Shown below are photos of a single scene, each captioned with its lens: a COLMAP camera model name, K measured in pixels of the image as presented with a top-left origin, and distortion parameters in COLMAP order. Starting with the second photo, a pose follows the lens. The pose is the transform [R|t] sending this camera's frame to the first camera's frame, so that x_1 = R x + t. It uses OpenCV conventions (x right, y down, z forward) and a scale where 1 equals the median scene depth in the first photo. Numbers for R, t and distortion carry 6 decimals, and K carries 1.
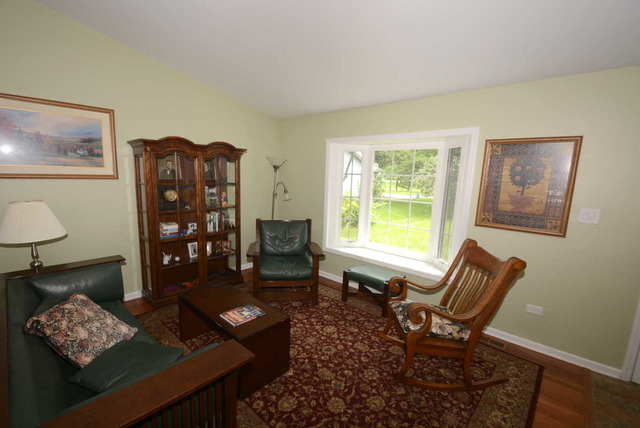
lens RADIAL K [[276.2, 0, 300.1], [0, 276.2, 217.1], [0, 0, 1]] dist [-0.000171, -0.000459]
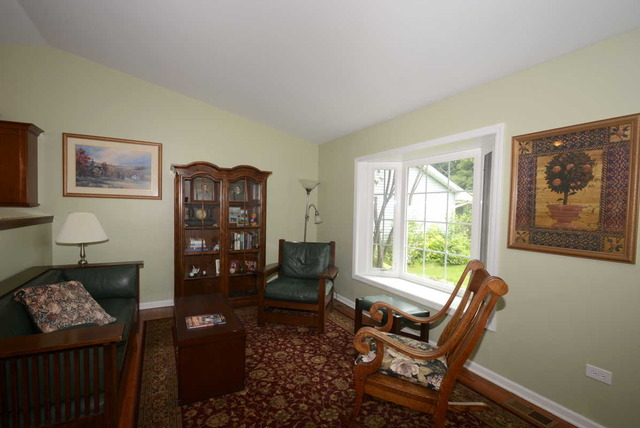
lens RADIAL K [[282.8, 0, 305.6], [0, 282.8, 219.3], [0, 0, 1]] dist [0.001897, -0.006846]
pose [[0.943757, 0.003146, -0.330624, 0.382107], [-0.044800, 0.991950, -0.118442, 0.072982], [0.327590, 0.126593, 0.936301, 0.085278]]
